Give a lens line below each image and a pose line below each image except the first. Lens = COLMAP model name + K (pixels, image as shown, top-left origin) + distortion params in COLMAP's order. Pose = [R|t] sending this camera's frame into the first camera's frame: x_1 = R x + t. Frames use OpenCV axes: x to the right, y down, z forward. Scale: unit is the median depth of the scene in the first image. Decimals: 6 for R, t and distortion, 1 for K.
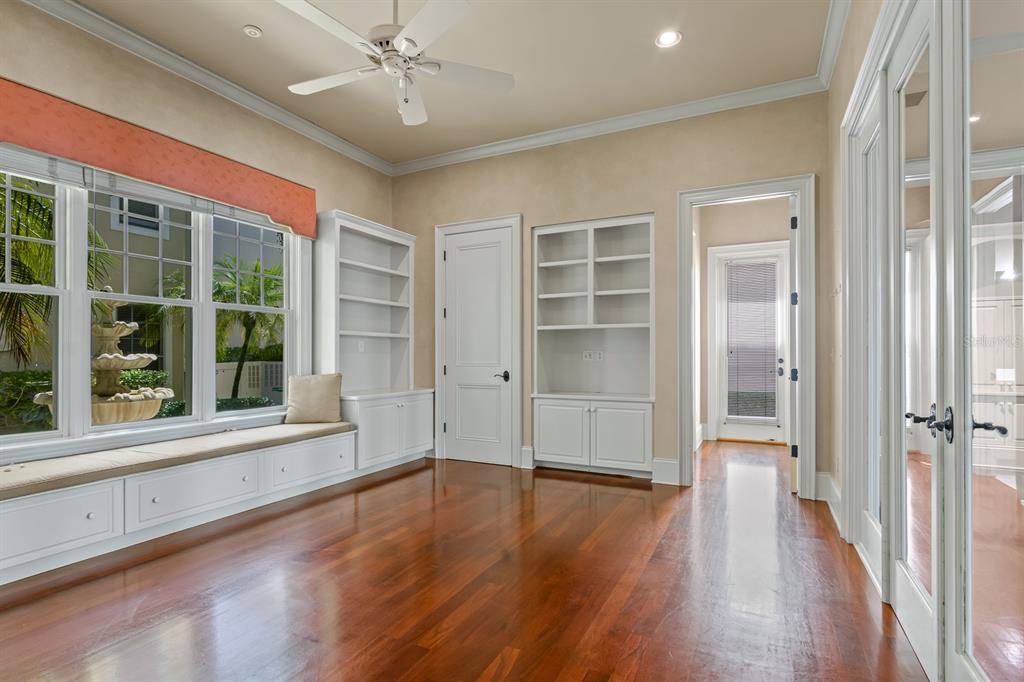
lens RADIAL K [[498.1, 0, 516.3], [0, 498.1, 348.6], [0, 0, 1]] dist [-0.006388, -0.000477]
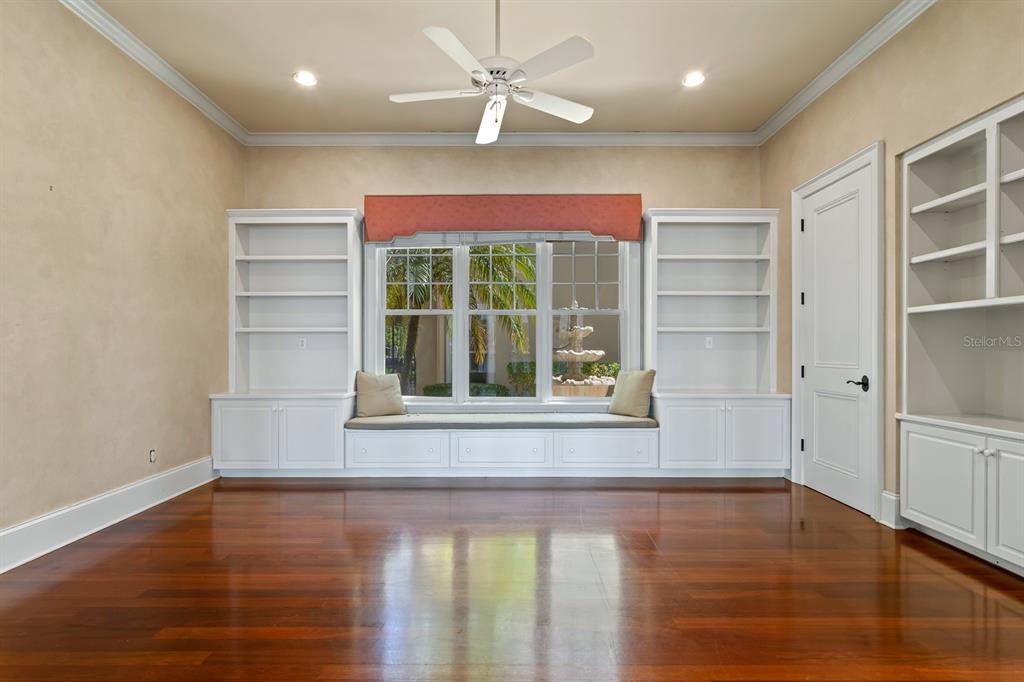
lens RADIAL K [[498.1, 0, 514.7], [0, 498.1, 346.6], [0, 0, 1]] dist [-0.006388, -0.000477]
pose [[0.449195, -0.005762, -0.893415, 0.380124], [0.009308, 0.999955, -0.001770, 0.001338], [0.893385, -0.007521, 0.449228, 0.266150]]
